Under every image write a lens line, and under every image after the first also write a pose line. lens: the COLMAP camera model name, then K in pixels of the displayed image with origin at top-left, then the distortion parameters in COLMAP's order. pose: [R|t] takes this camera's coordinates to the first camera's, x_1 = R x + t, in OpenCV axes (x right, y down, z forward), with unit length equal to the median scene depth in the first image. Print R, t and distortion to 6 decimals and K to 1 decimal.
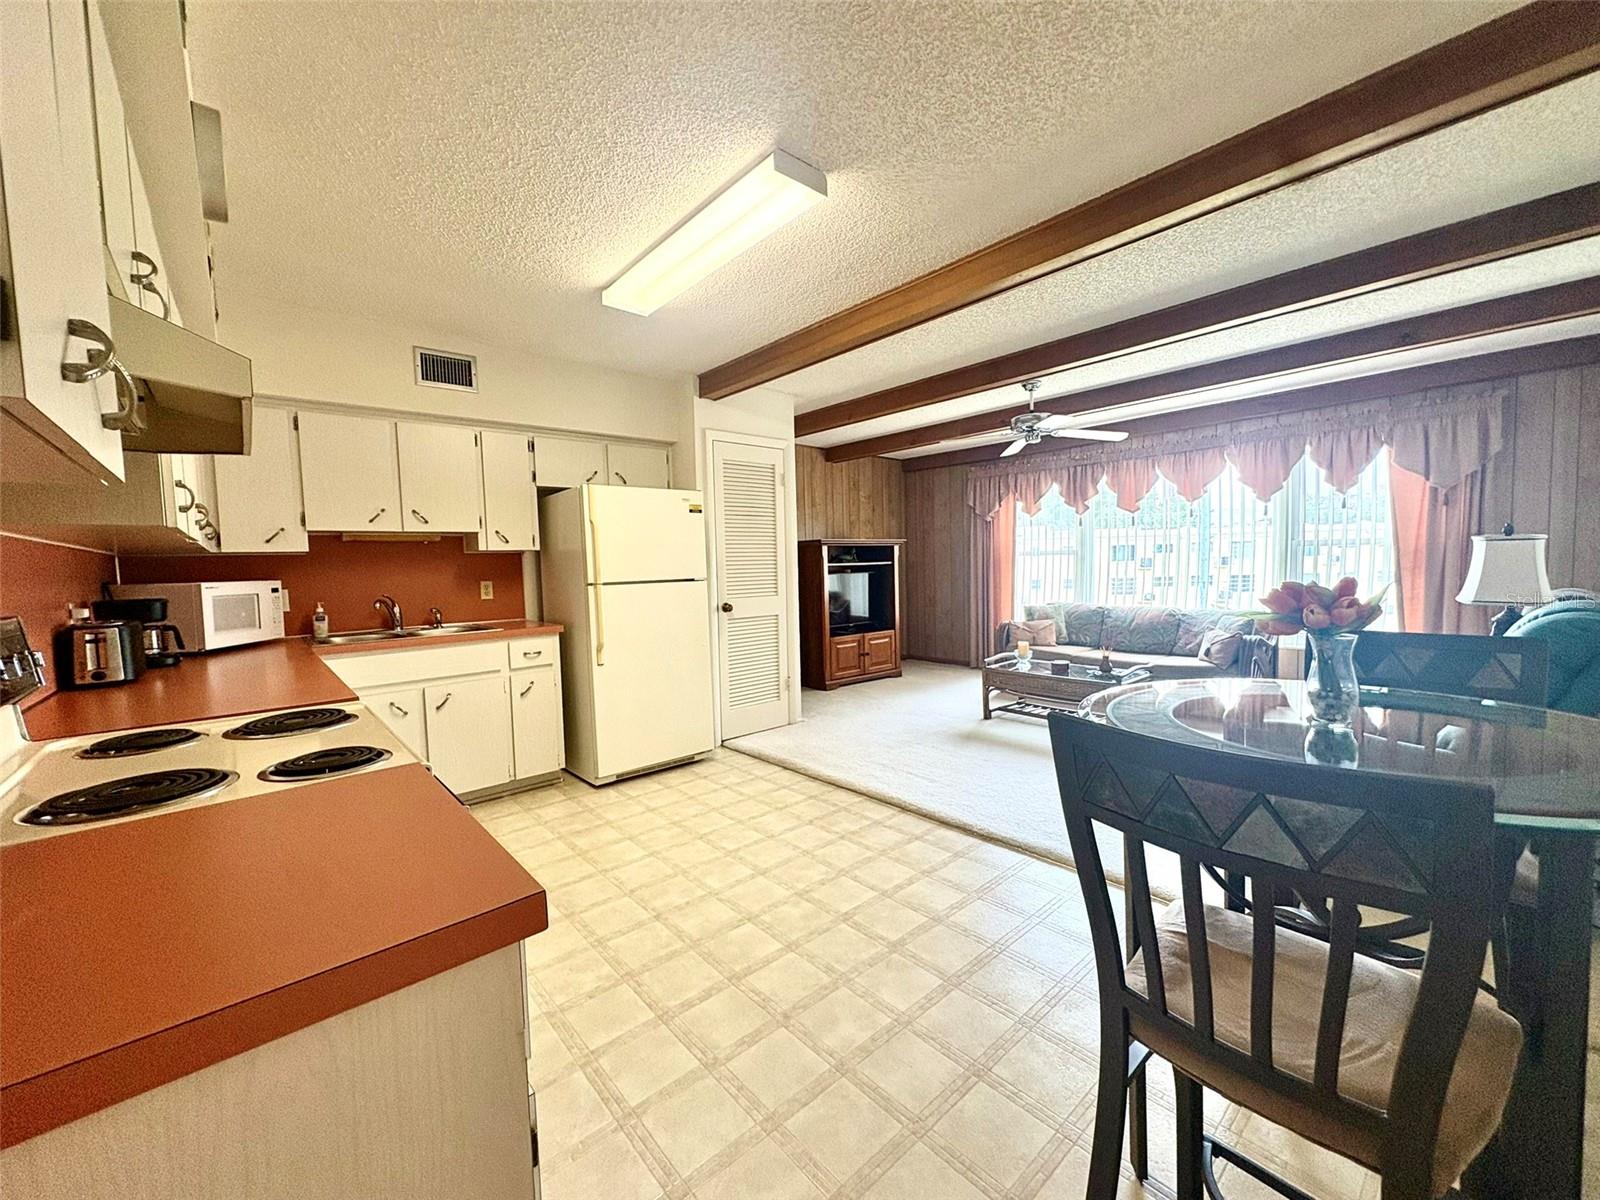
lens RADIAL K [[635.4, 0, 800.0], [0, 635.4, 600.0], [0, 0, 1]] dist [-0.001296, 0.000230]
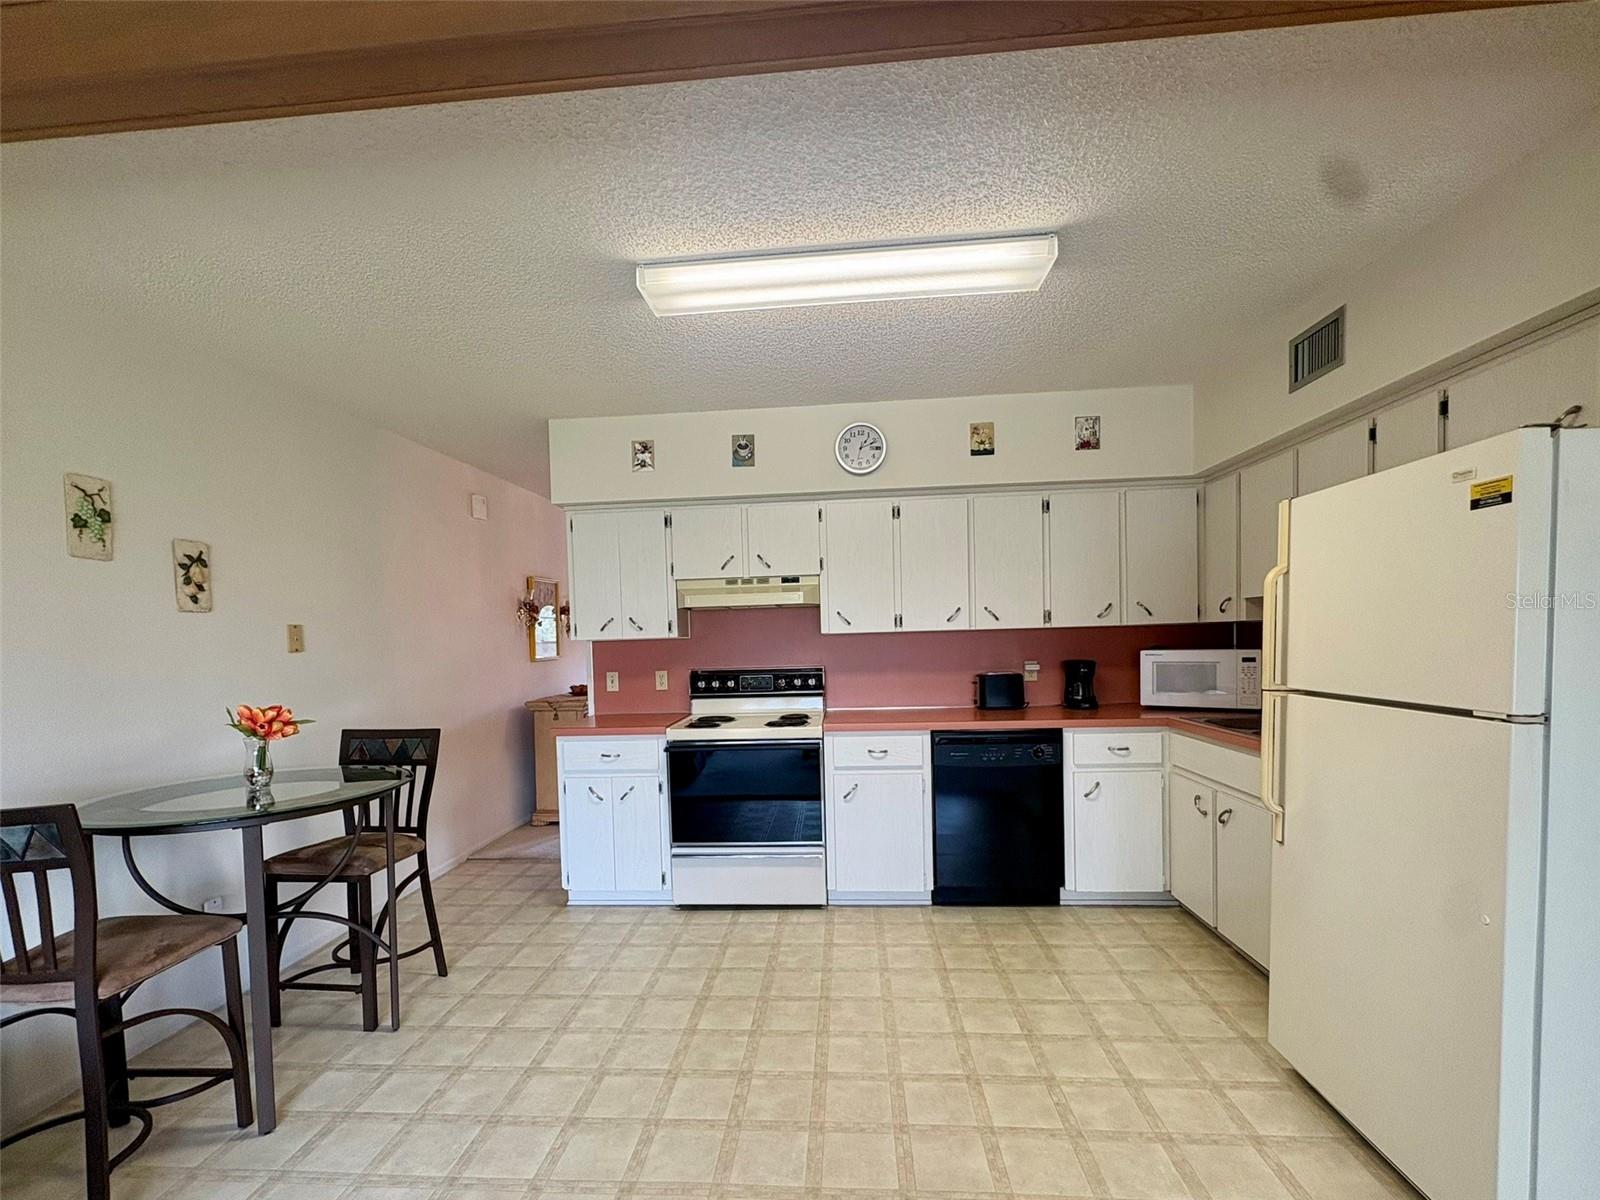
lens RADIAL K [[706.3, 0, 790.2], [0, 706.3, 667.2], [0, 0, 1]] dist [-0.001011, -0.000036]
pose [[-0.715230, 0.078662, -0.694448, 0.297036], [0.007739, 0.994476, 0.104677, -0.084940], [0.698846, 0.069494, -0.711888, 0.888466]]
